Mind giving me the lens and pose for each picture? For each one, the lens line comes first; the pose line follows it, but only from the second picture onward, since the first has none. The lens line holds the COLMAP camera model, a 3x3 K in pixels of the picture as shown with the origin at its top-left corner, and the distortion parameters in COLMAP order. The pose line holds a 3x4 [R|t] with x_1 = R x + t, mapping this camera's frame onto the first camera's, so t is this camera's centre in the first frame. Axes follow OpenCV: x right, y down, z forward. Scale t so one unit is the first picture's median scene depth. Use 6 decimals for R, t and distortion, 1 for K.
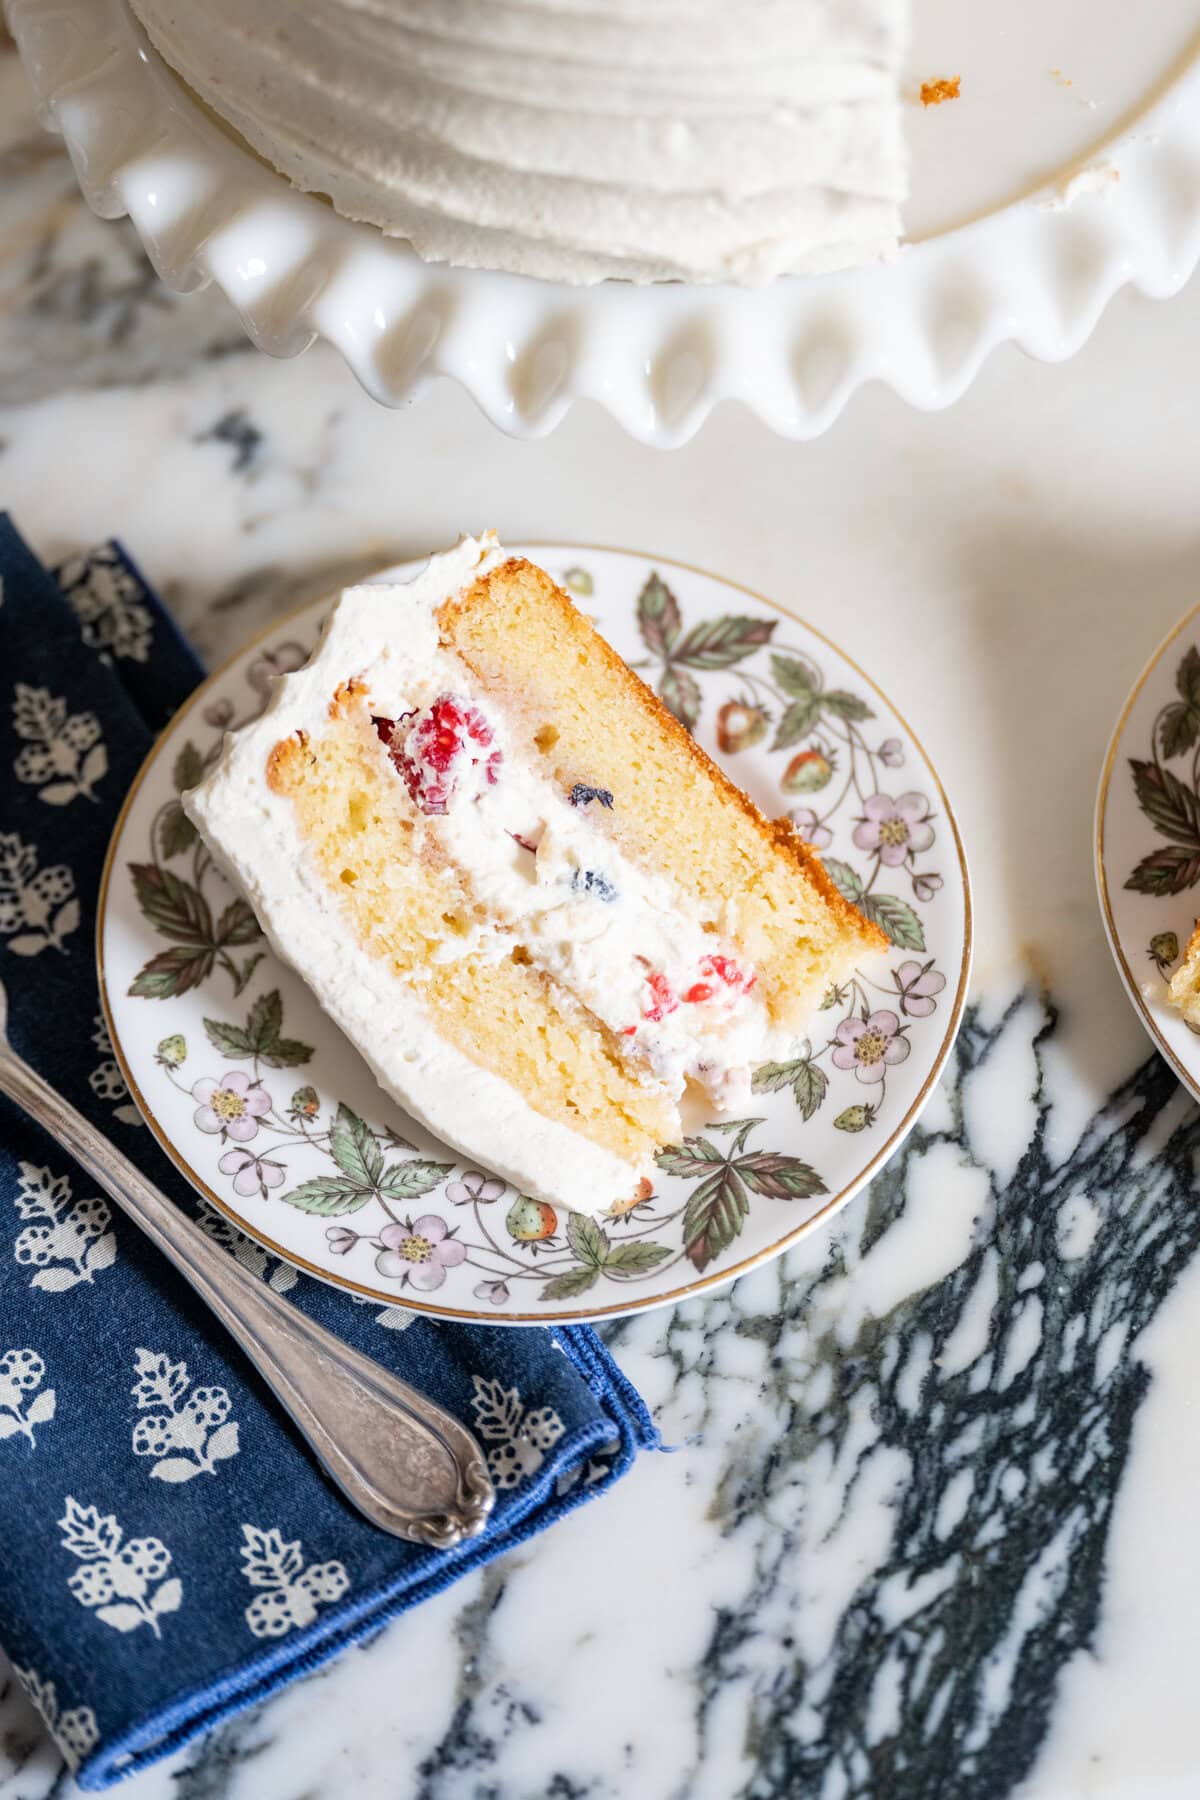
lens RADIAL K [[3120.4, 0, 591.0], [0, 3120.4, 740.5], [0, 0, 1]] dist [-0.010446, 0.000000]
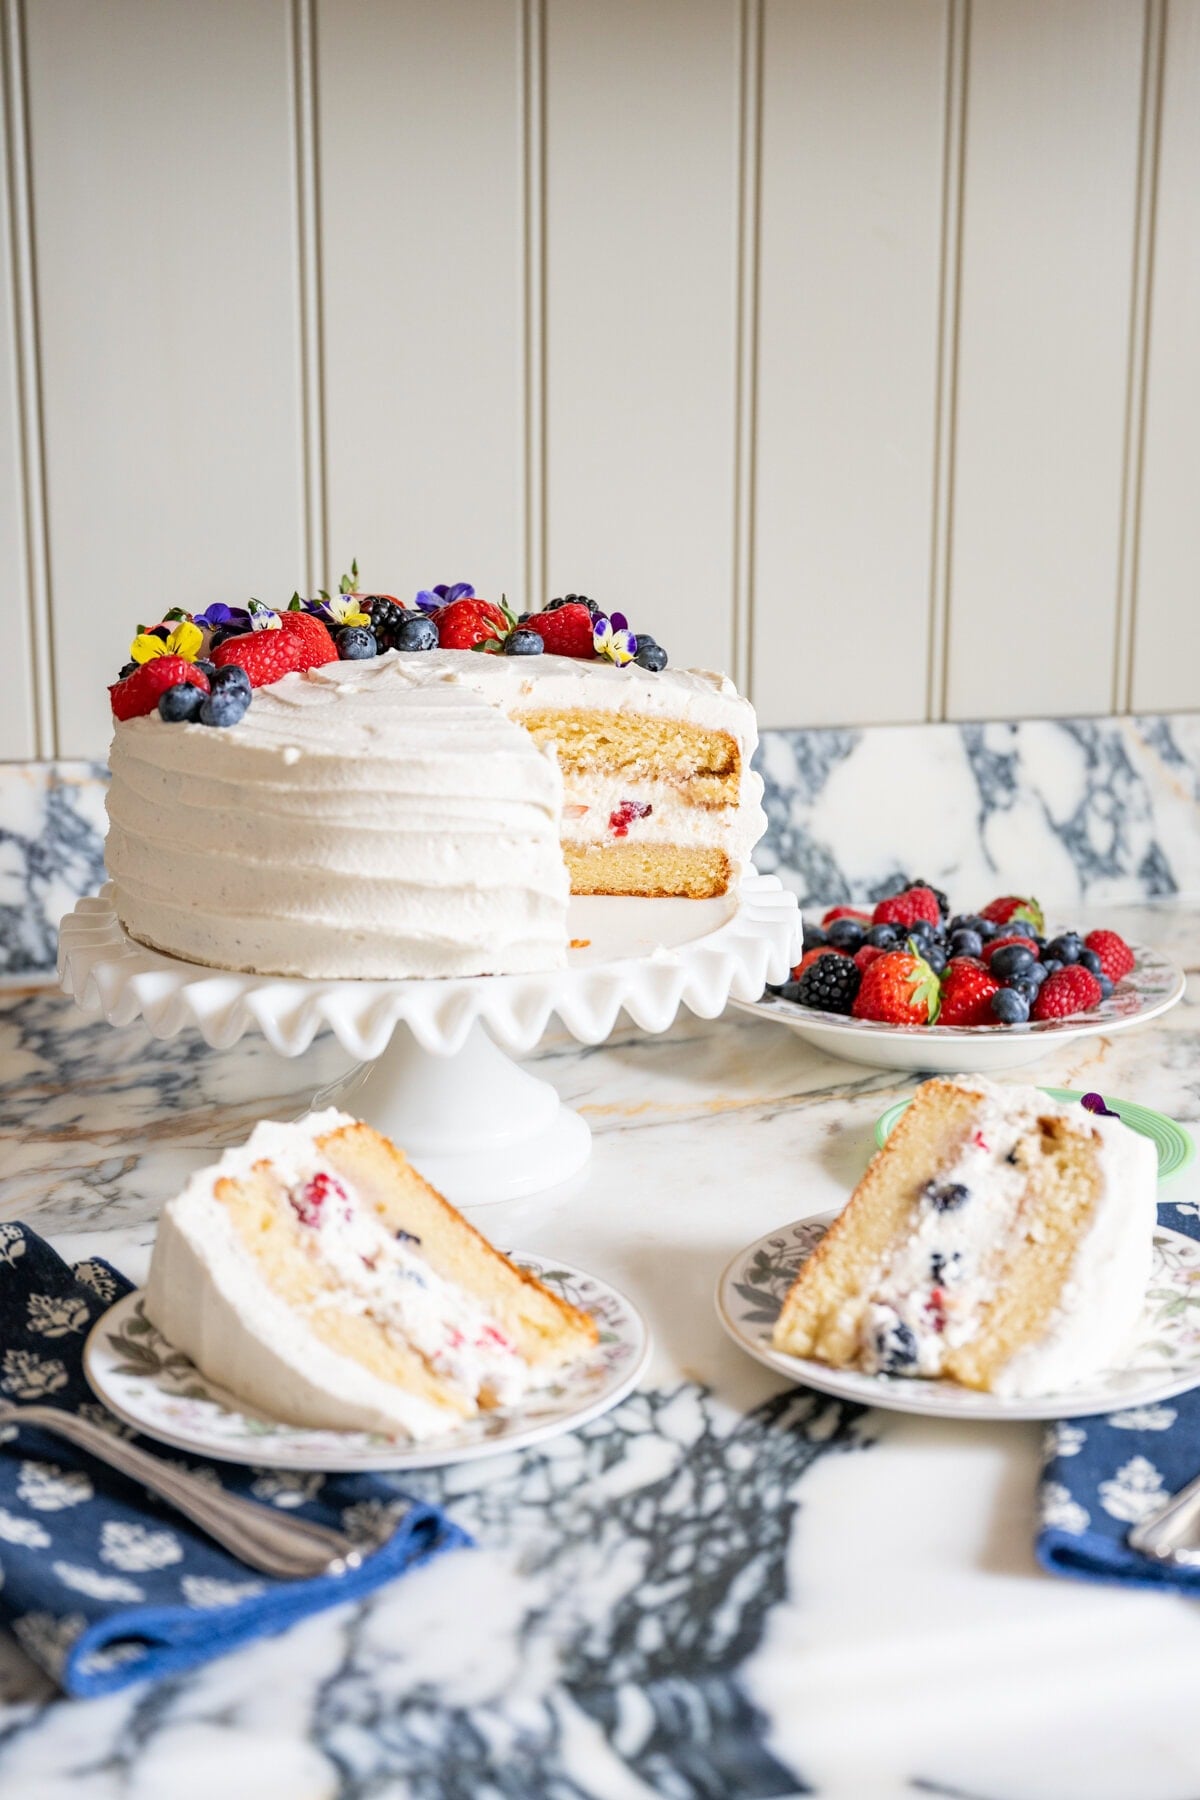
lens RADIAL K [[2259.2, 0, 625.4], [0, 2259.2, 845.7], [0, 0, 1]] dist [0.015097, 0.000000]
pose [[0.987836, 0.012655, 0.154984, -0.074494], [0.108433, 0.658325, -0.744883, 0.782923], [-0.111457, 0.752628, 0.648944, 0.066177]]
